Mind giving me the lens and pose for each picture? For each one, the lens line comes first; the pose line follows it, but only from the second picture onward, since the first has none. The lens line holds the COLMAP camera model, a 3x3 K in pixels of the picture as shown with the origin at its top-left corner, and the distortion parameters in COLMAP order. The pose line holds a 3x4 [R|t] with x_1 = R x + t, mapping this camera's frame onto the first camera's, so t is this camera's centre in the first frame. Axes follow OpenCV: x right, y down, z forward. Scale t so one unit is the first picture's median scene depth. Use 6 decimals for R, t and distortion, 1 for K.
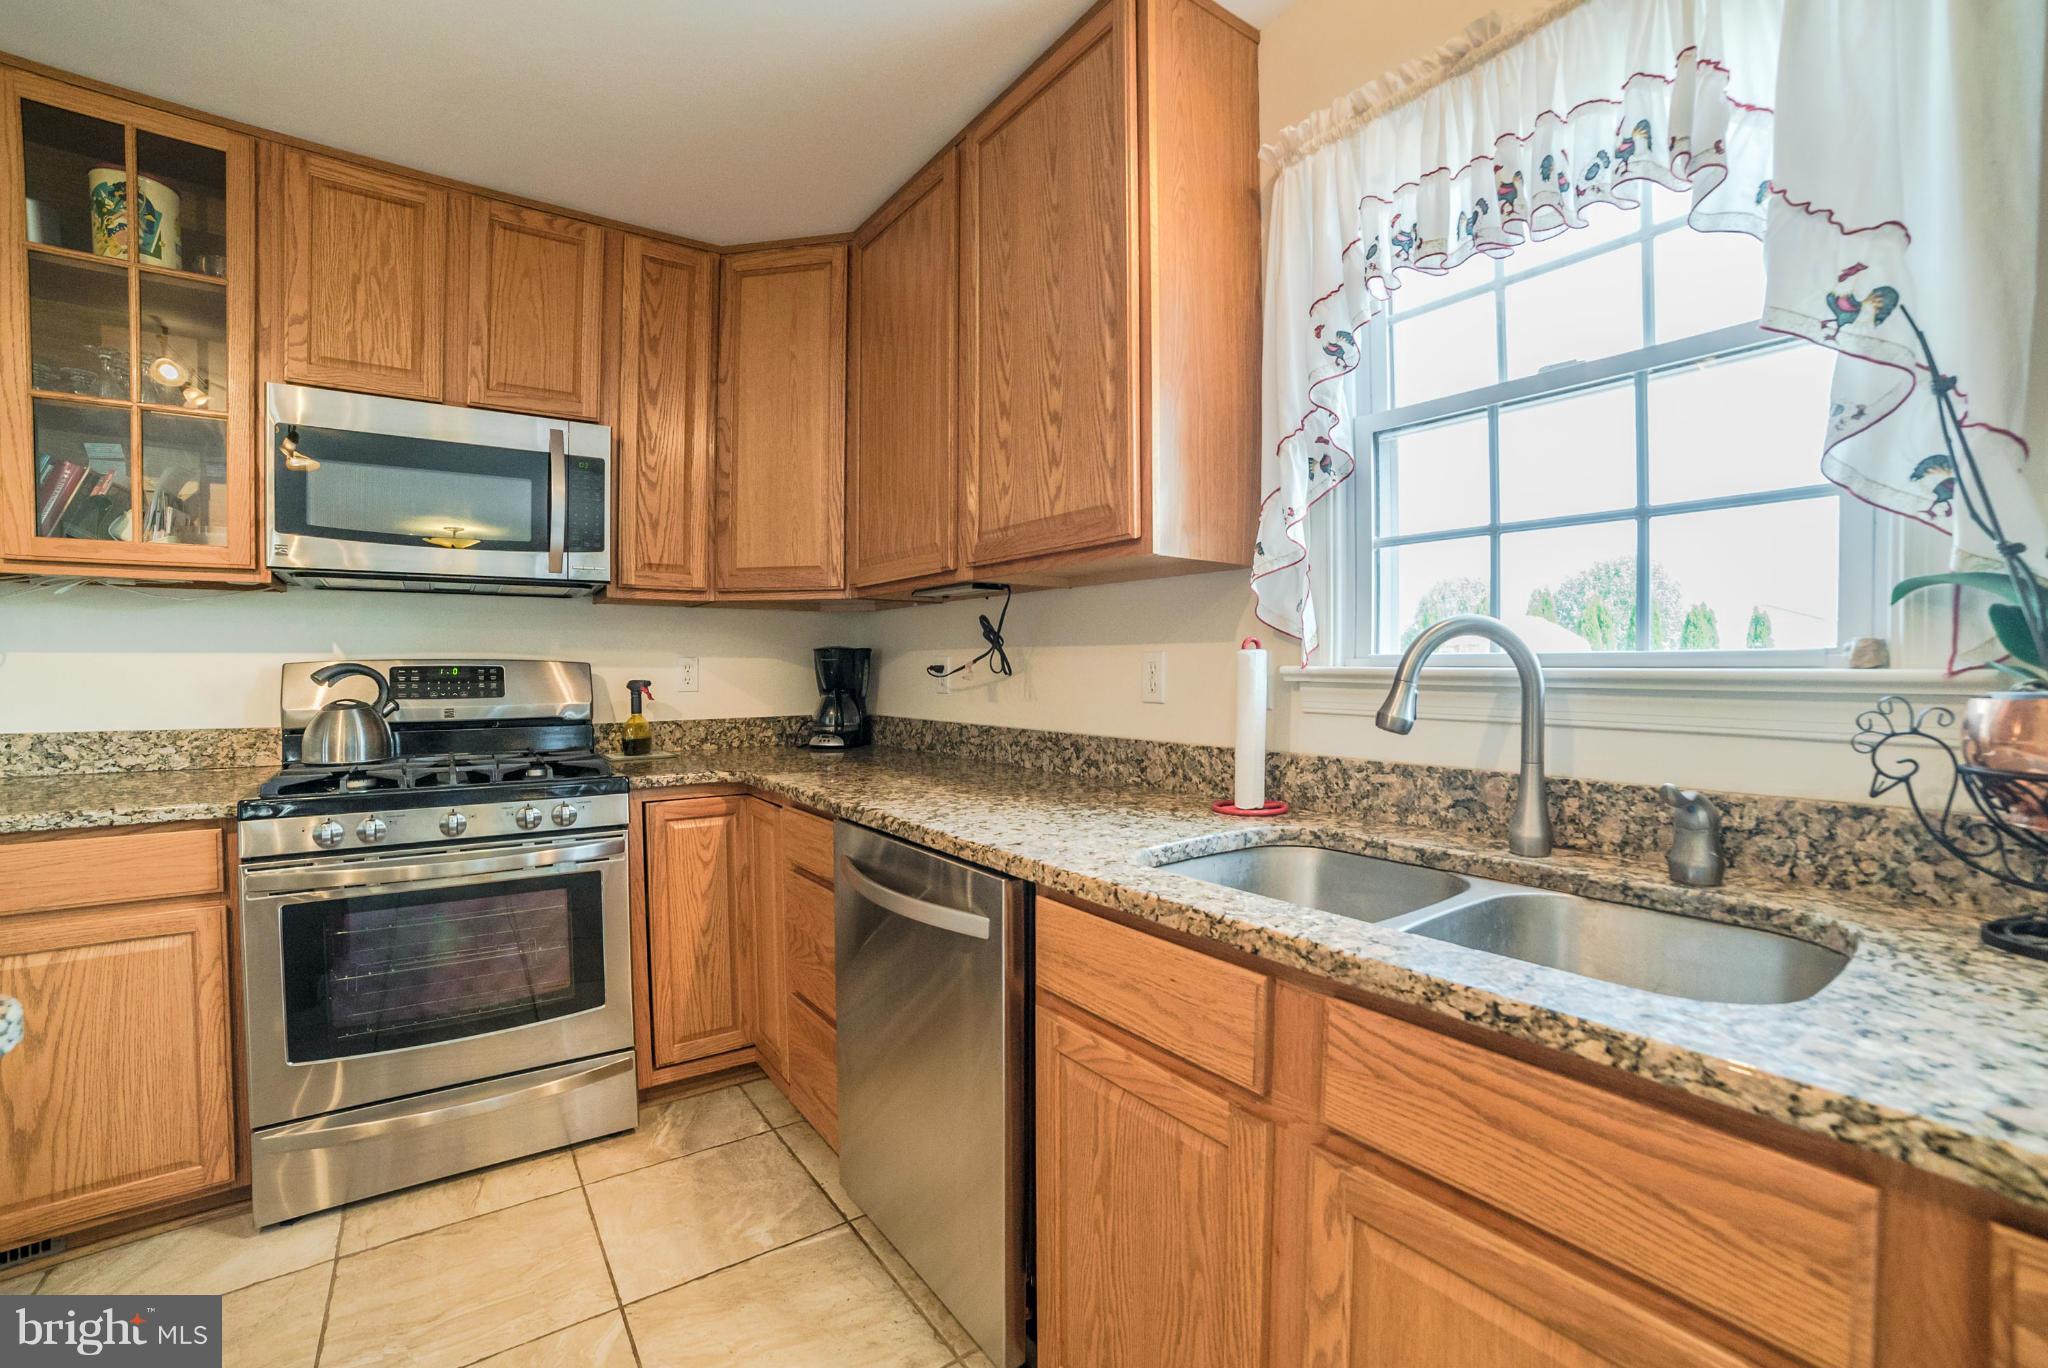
lens RADIAL K [[867.5, 0, 1027.7], [0, 867.5, 680.2], [0, 0, 1]] dist [-0.103273, 0.036535]
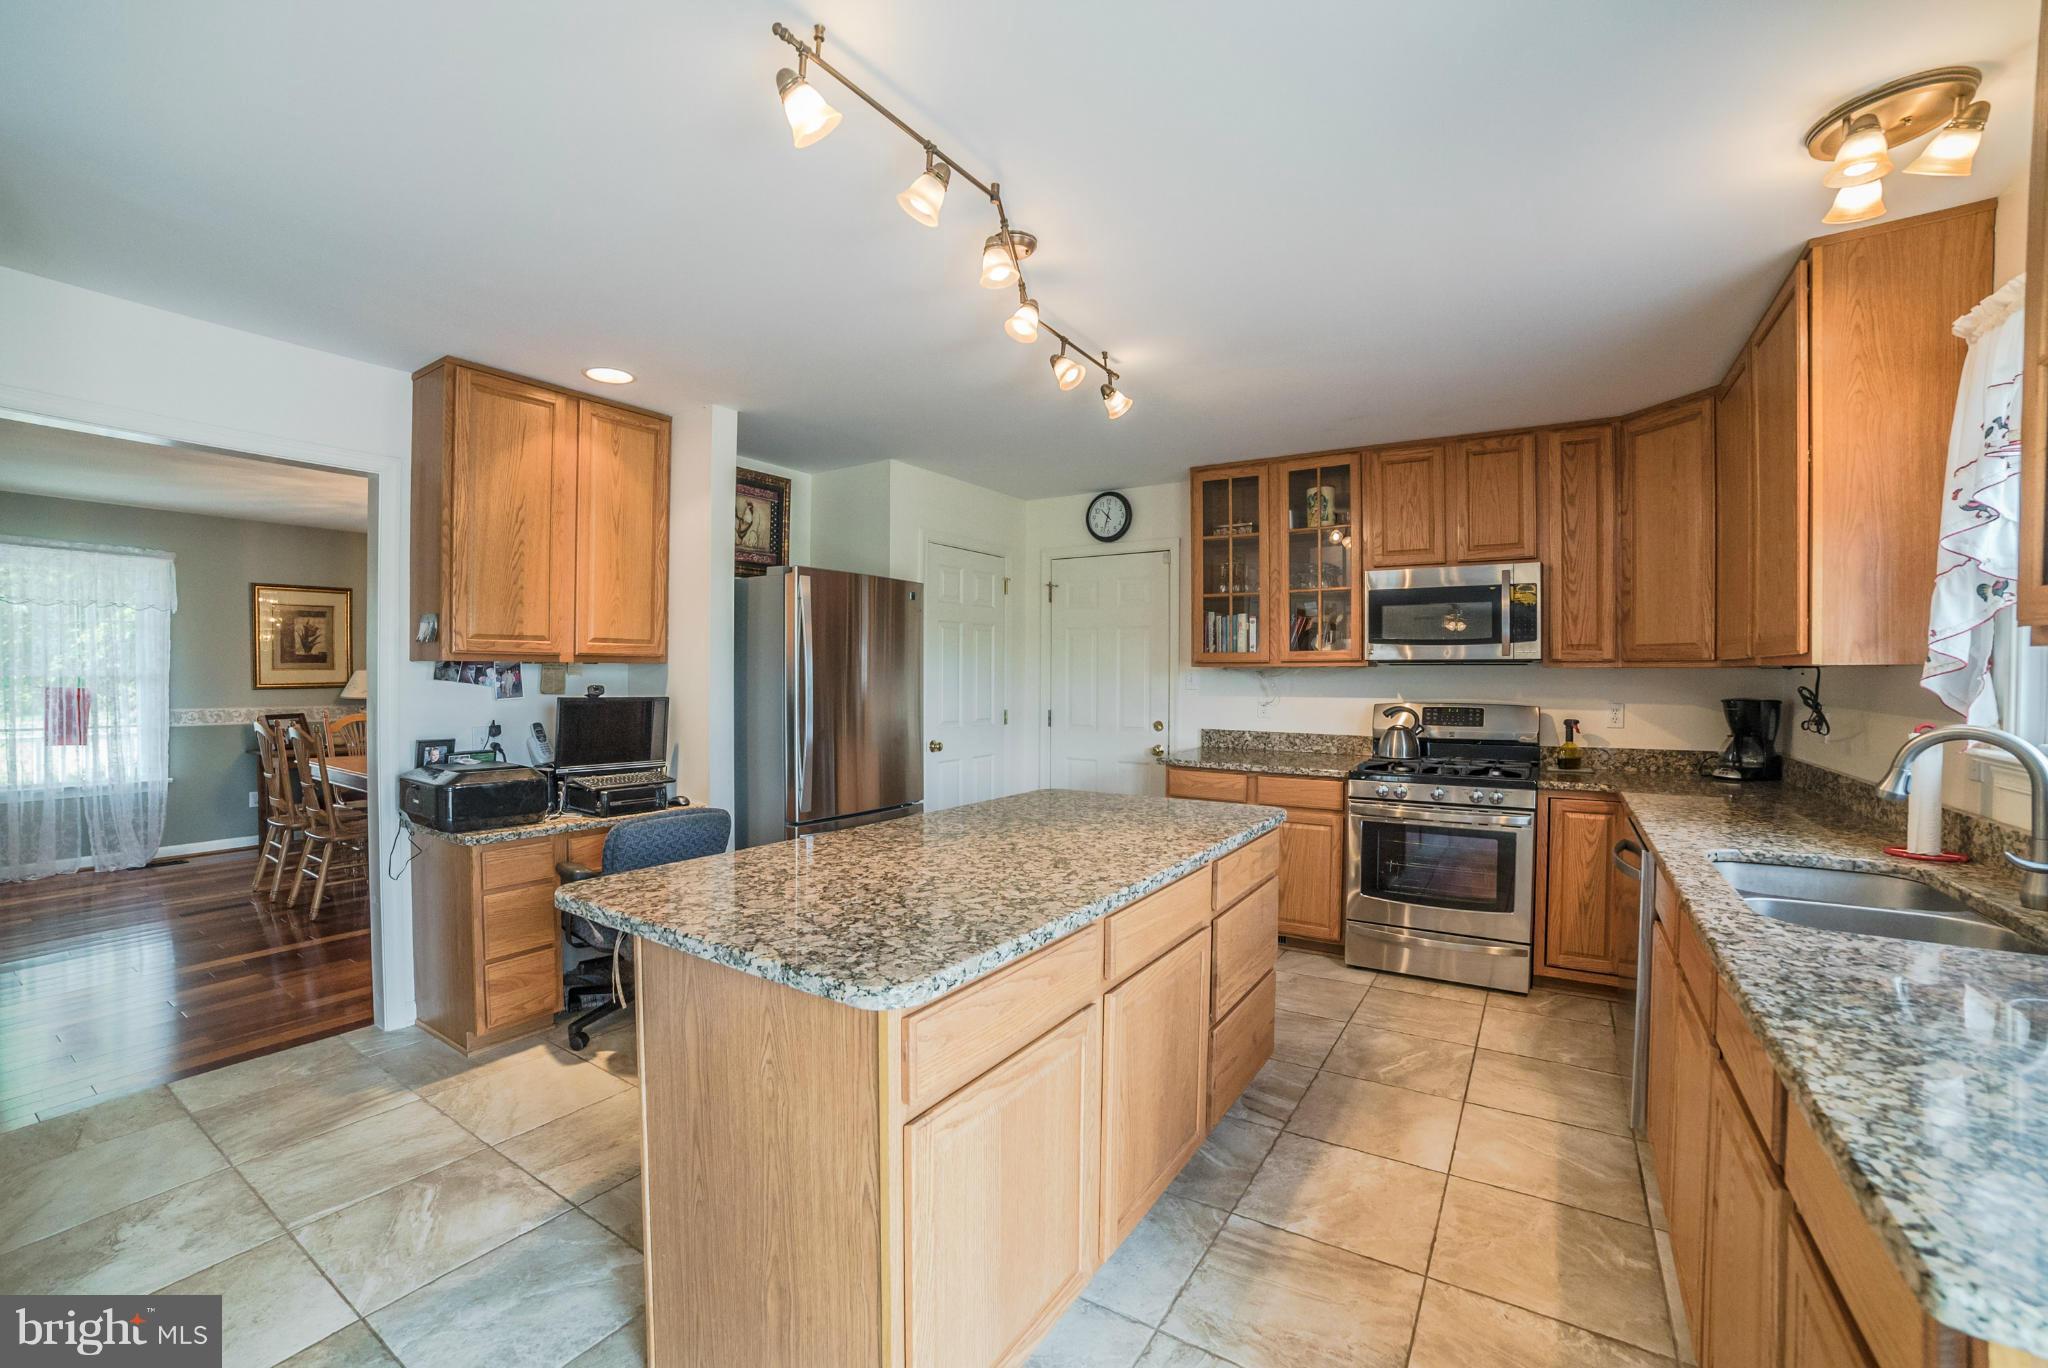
lens RADIAL K [[867.5, 0, 1027.7], [0, 867.5, 680.2], [0, 0, 1]] dist [-0.103273, 0.036535]
pose [[0.381888, 0.012128, -0.924129, 0.631300], [-0.017937, 0.999823, 0.005709, -0.071213], [0.924035, 0.014396, 0.382038, -0.528042]]
